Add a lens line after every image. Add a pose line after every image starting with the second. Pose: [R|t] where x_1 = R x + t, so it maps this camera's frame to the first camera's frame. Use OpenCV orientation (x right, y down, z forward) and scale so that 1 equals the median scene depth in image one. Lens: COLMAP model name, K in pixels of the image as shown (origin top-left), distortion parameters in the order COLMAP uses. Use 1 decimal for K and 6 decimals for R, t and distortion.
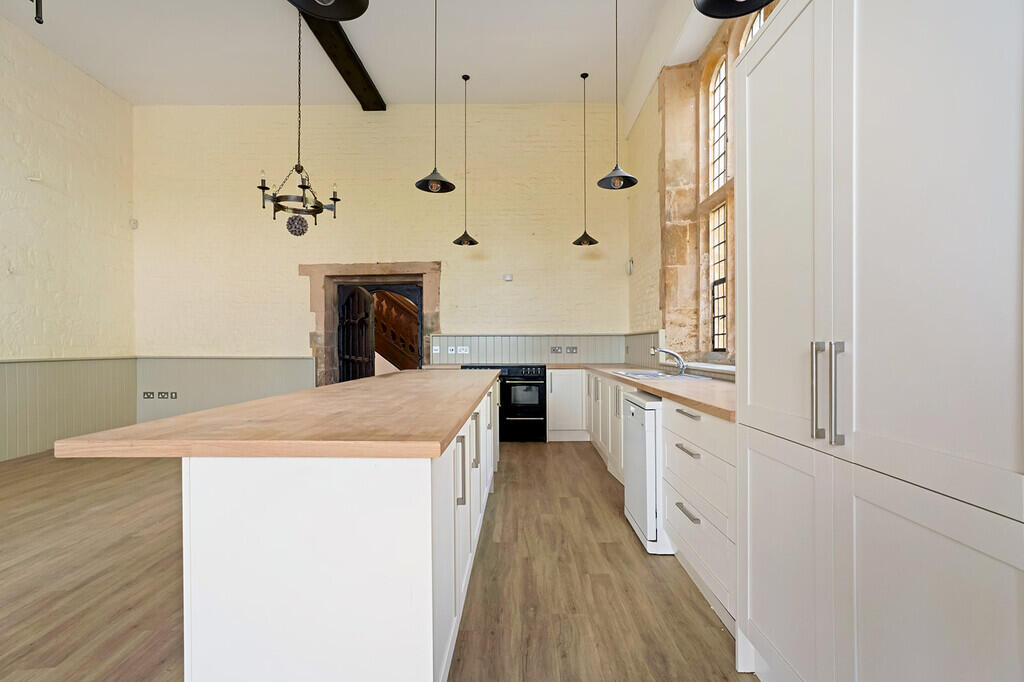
lens RADIAL K [[489.1, 0, 519.4], [0, 489.1, 348.3], [0, 0, 1]] dist [0.002130, 0.000342]
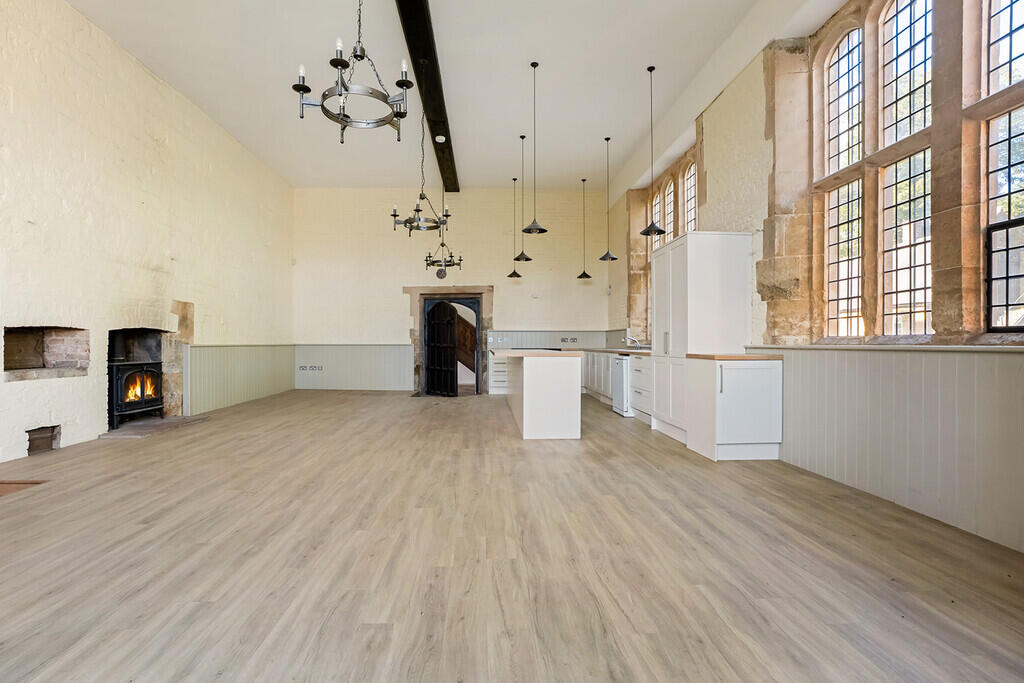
lens RADIAL K [[489.1, 0, 505.4], [0, 489.1, 338.9], [0, 0, 1]] dist [0.002130, 0.000342]
pose [[0.999121, 0.002631, 0.041825, -0.212340], [-0.002206, 0.999946, -0.010195, 0.018611], [-0.041850, 0.010093, 0.999073, -0.701493]]
